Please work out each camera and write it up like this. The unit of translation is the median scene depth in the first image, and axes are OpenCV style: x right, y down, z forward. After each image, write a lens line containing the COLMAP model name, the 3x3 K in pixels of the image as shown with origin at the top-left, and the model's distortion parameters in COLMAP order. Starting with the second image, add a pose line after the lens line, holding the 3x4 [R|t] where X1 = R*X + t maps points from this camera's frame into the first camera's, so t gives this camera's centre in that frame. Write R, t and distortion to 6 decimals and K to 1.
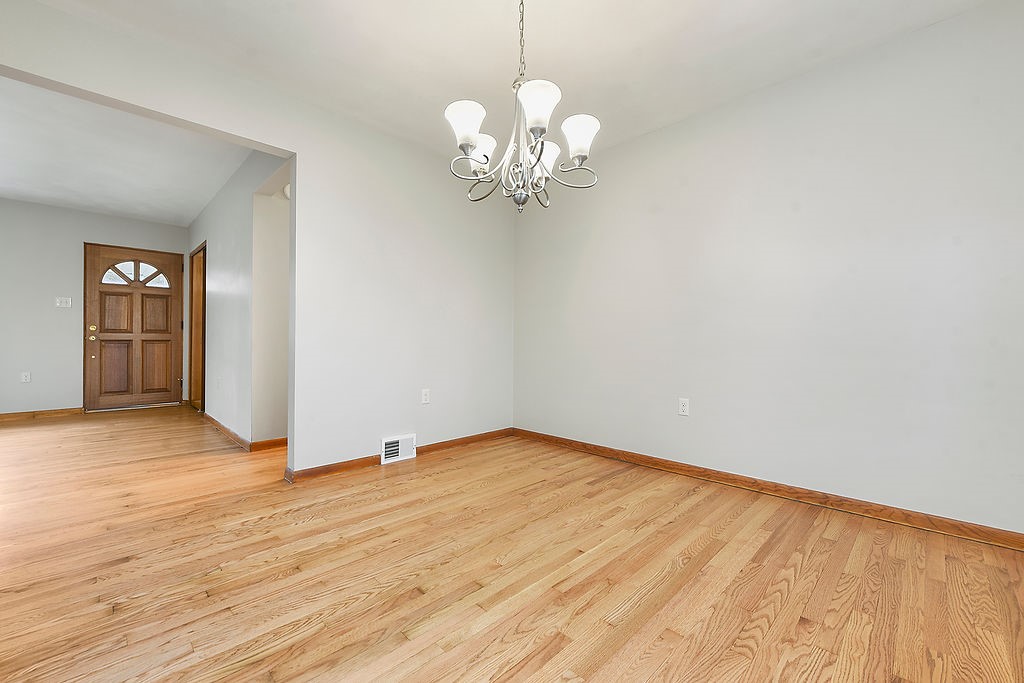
lens RADIAL K [[411.3, 0, 512.0], [0, 411.3, 341.5], [0, 0, 1]] dist [0.000363, -0.000030]
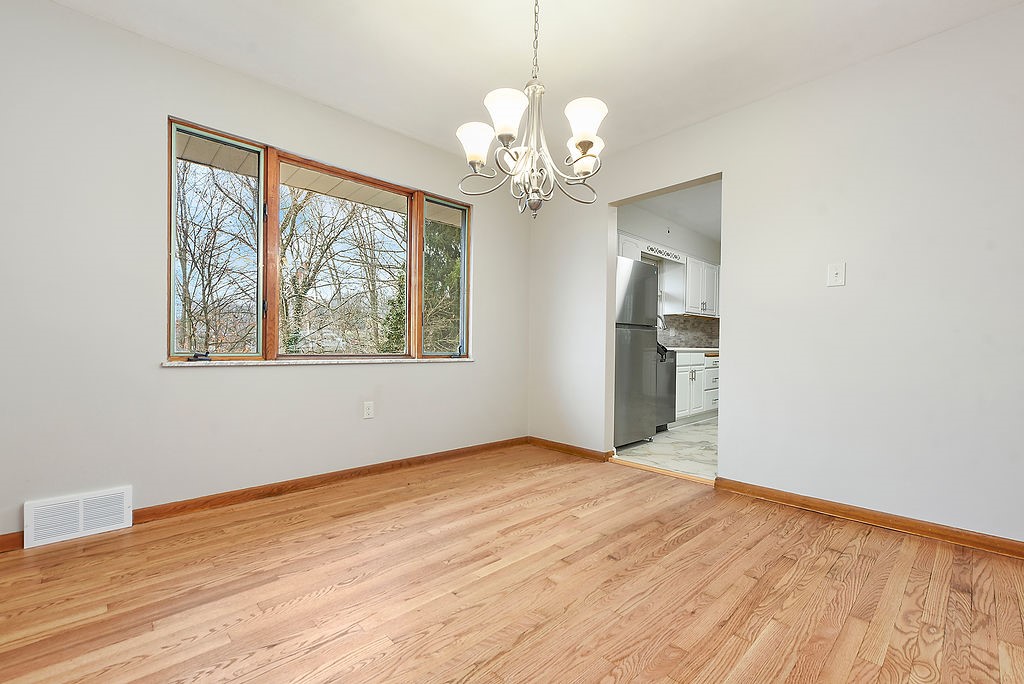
lens RADIAL K [[423.8, 0, 511.8], [0, 423.8, 352.7], [0, 0, 1]] dist [0.000176, -0.000009]
pose [[-0.999281, -0.010391, 0.036453, 0.026461], [-0.010061, 0.999907, 0.009231, 0.007759], [-0.036545, 0.008858, -0.999293, 1.986187]]
